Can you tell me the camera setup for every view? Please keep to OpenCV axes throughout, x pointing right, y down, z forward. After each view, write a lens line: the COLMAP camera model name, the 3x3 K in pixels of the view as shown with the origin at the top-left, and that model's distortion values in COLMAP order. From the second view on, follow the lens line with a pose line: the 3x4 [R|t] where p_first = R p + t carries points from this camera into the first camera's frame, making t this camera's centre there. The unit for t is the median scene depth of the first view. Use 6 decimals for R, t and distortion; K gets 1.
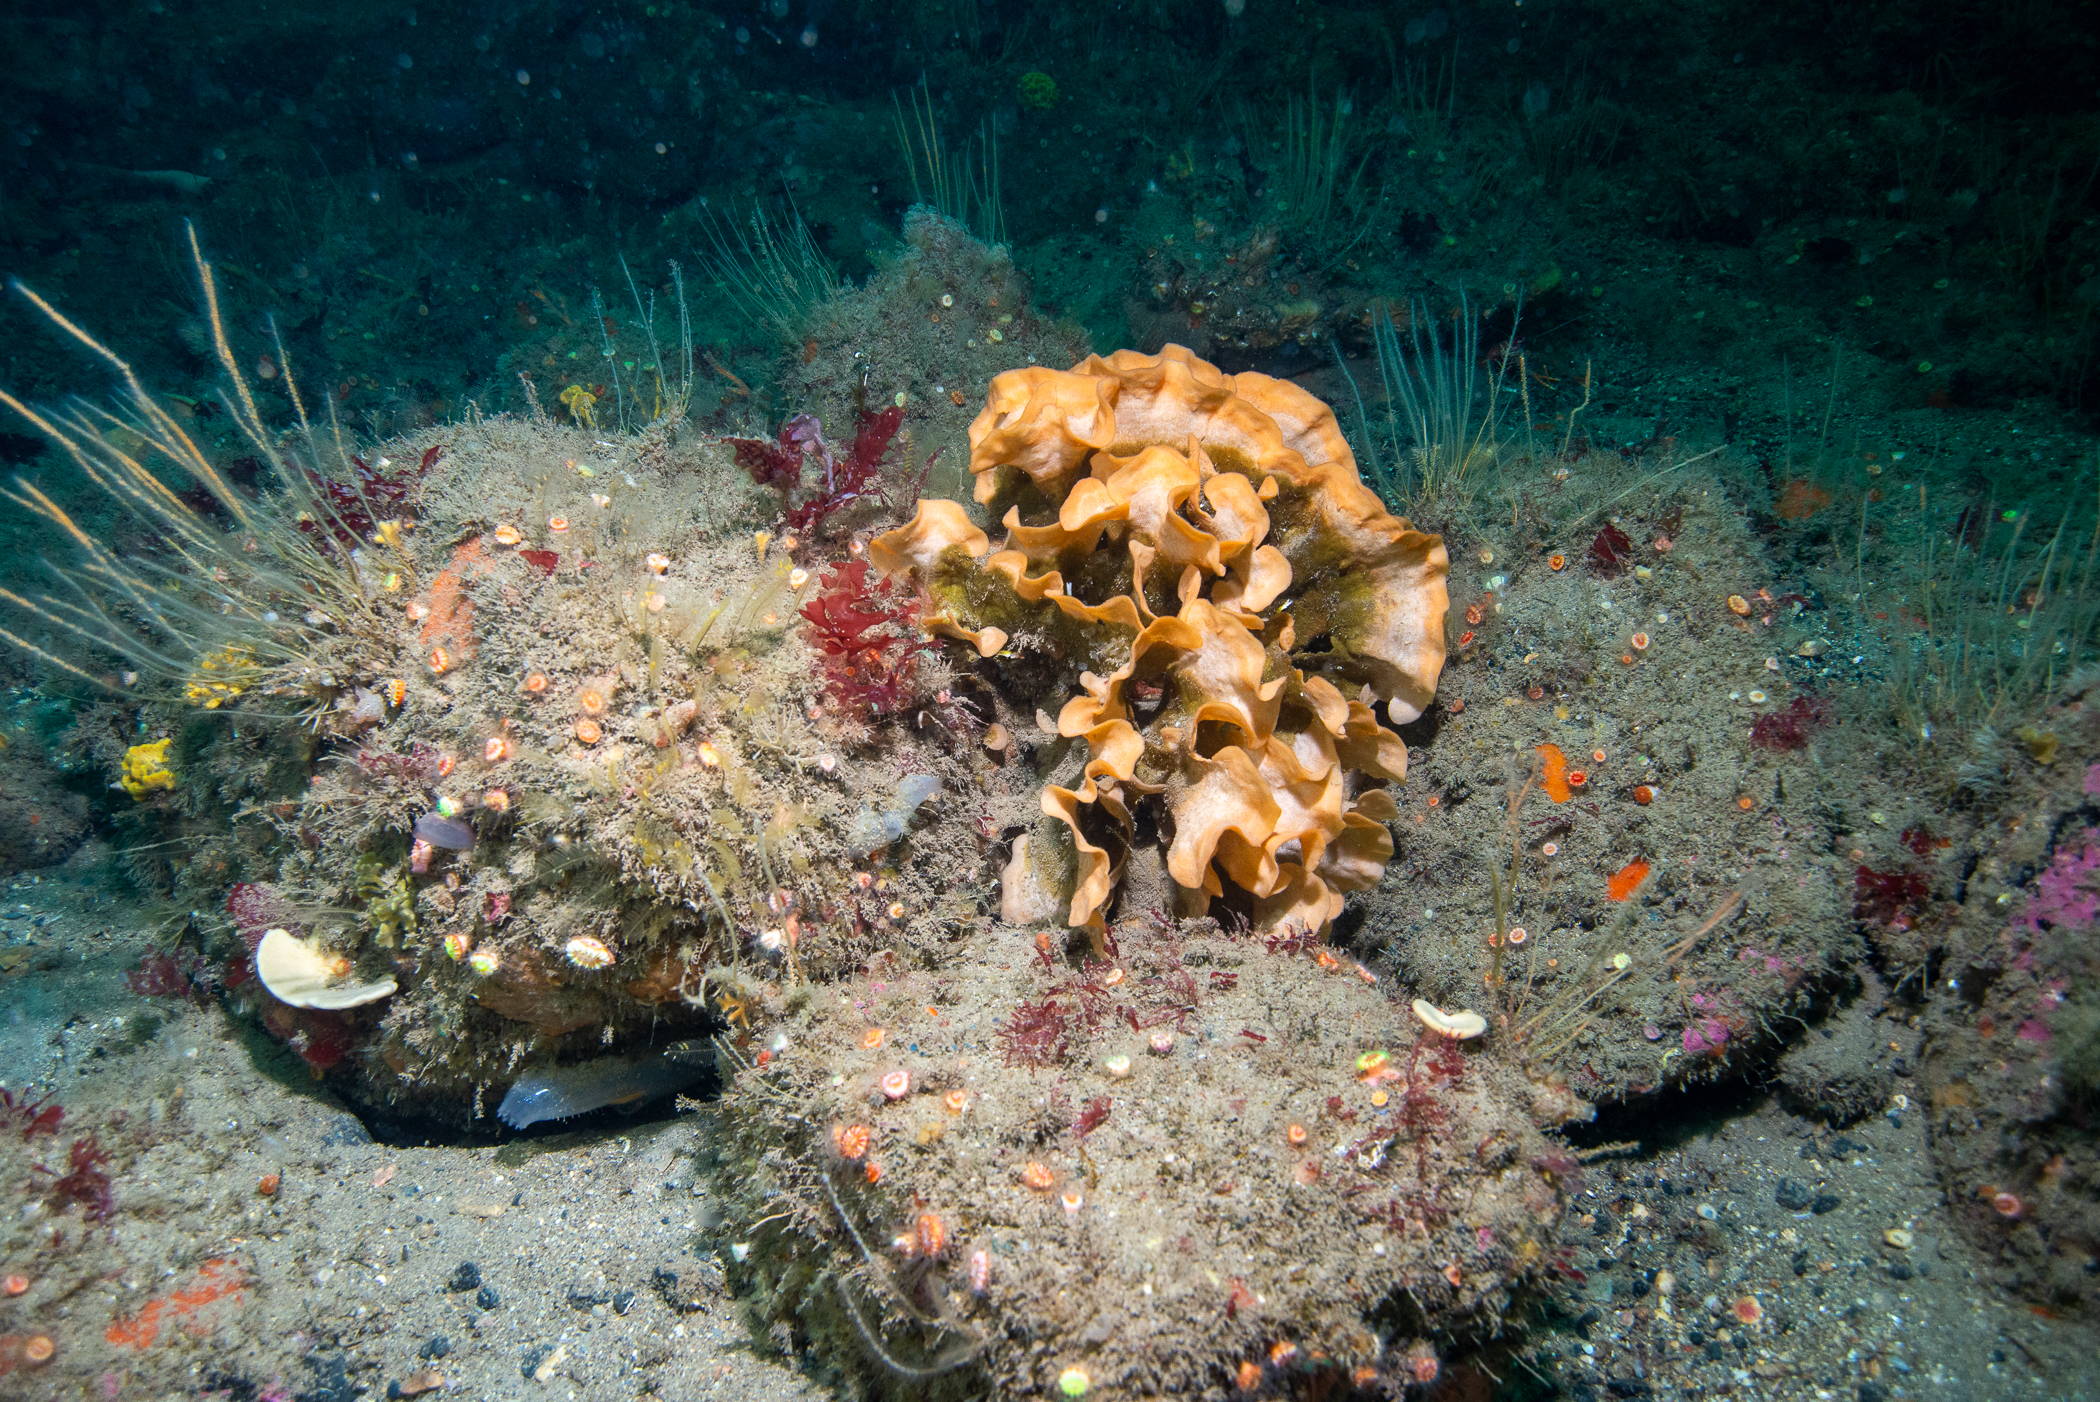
lens RADIAL K [[1585.3, 0, 1043.9], [0, 1585.3, 699.7], [0, 0, 1]] dist [-0.025366, 0.077420]
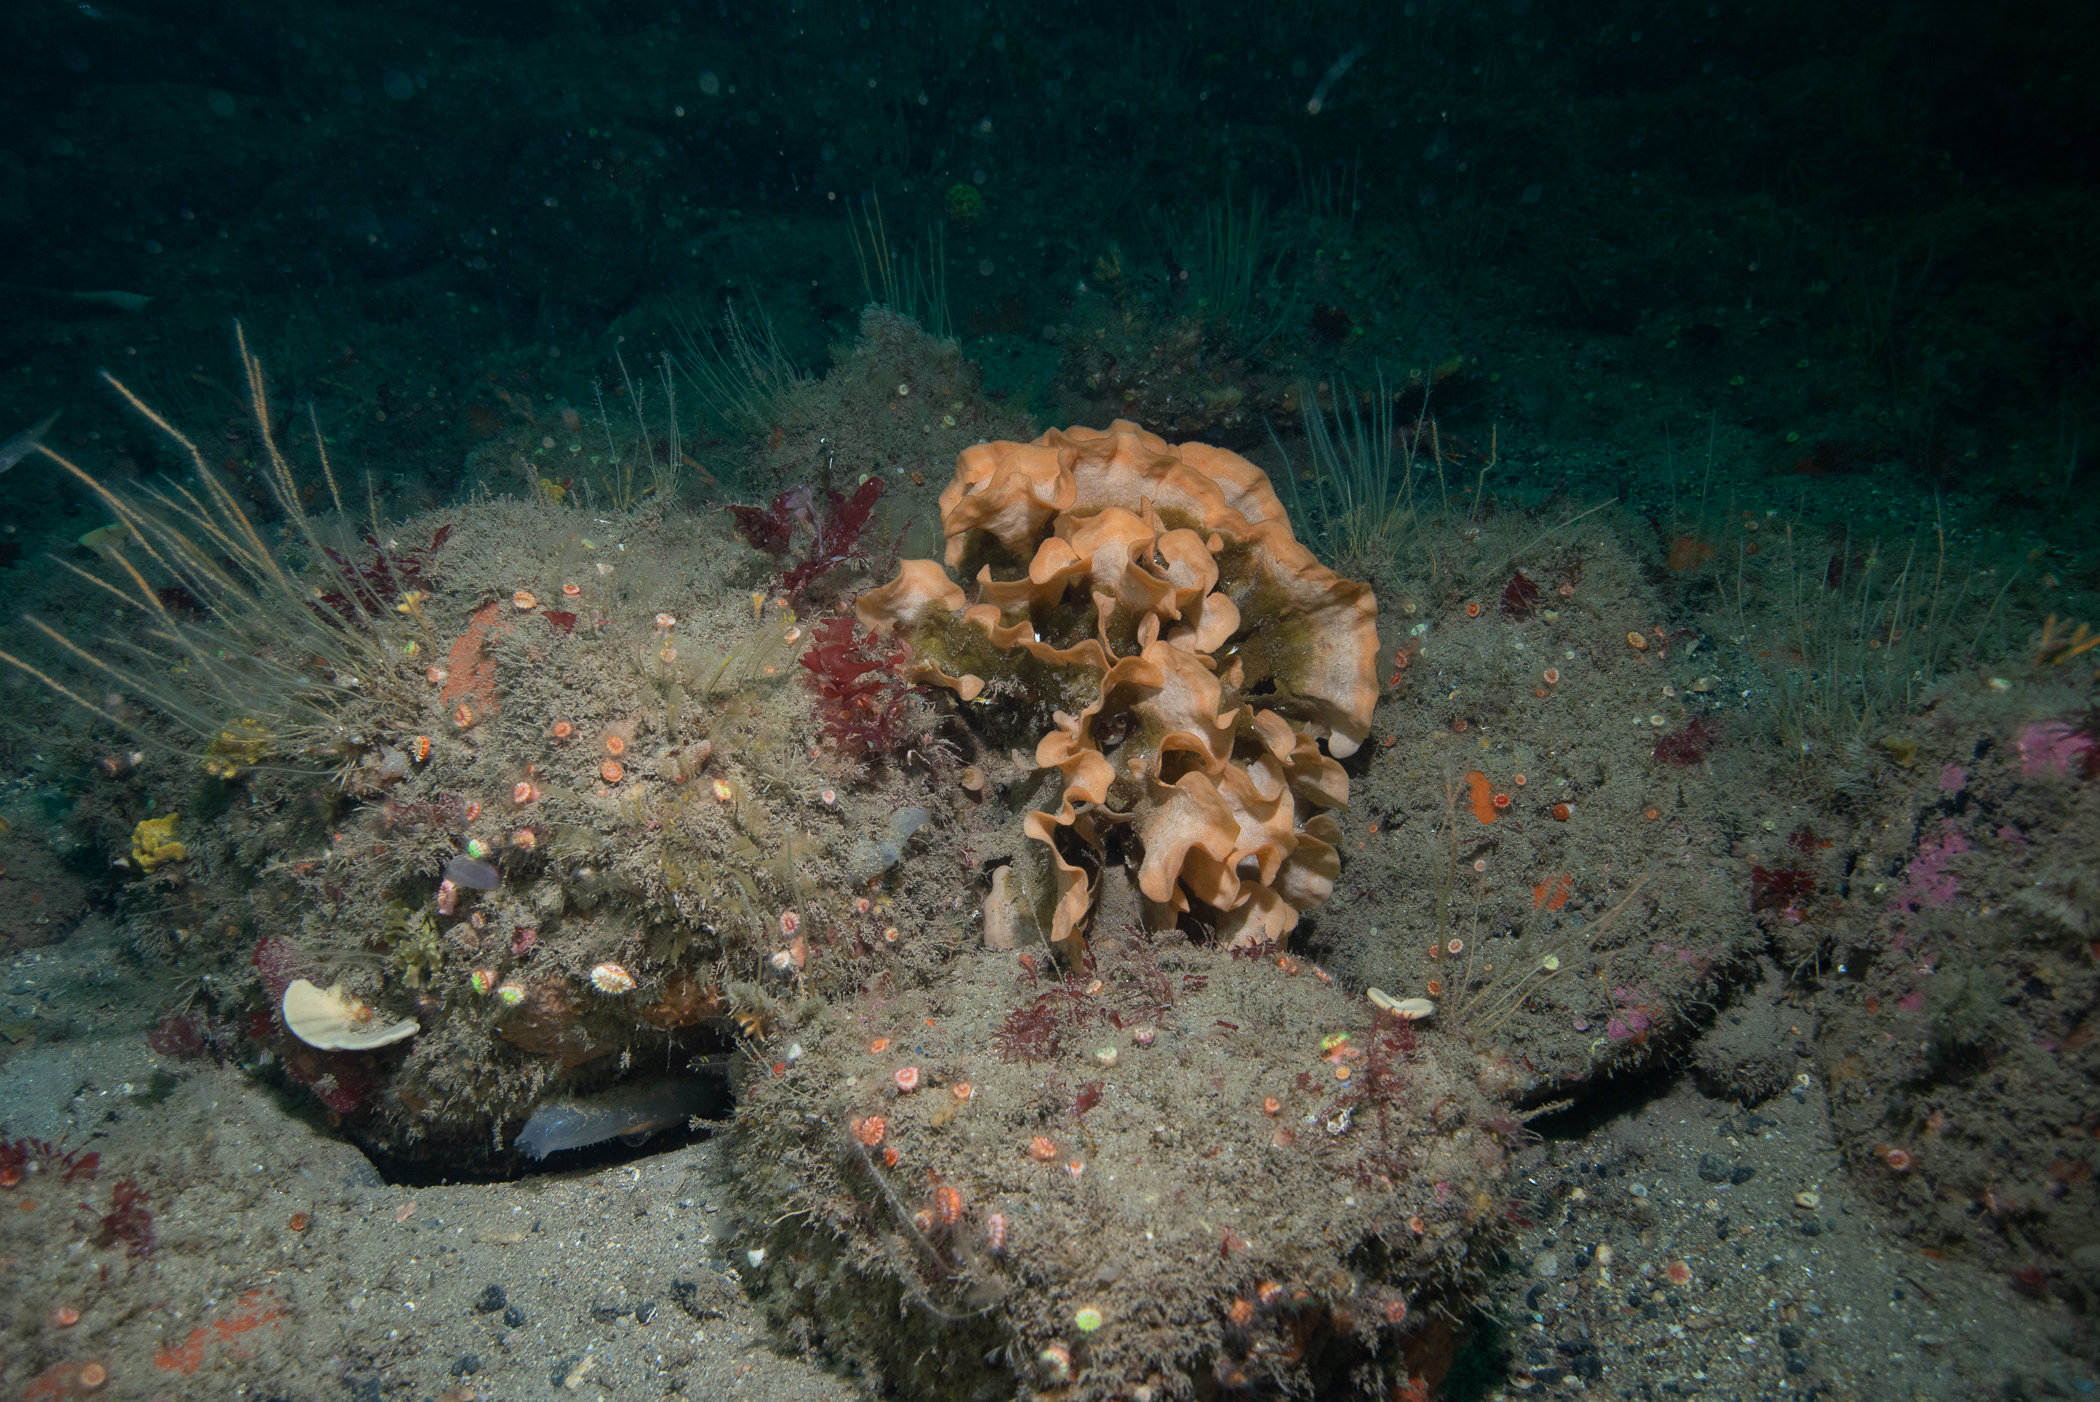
lens RADIAL K [[1585.3, 0, 1043.9], [0, 1585.3, 699.7], [0, 0, 1]] dist [-0.025366, 0.077420]
pose [[0.998315, -0.029191, 0.050147, -0.038657], [0.032360, 0.997451, -0.063594, 0.045025], [-0.048163, 0.065109, 0.996715, -0.098547]]
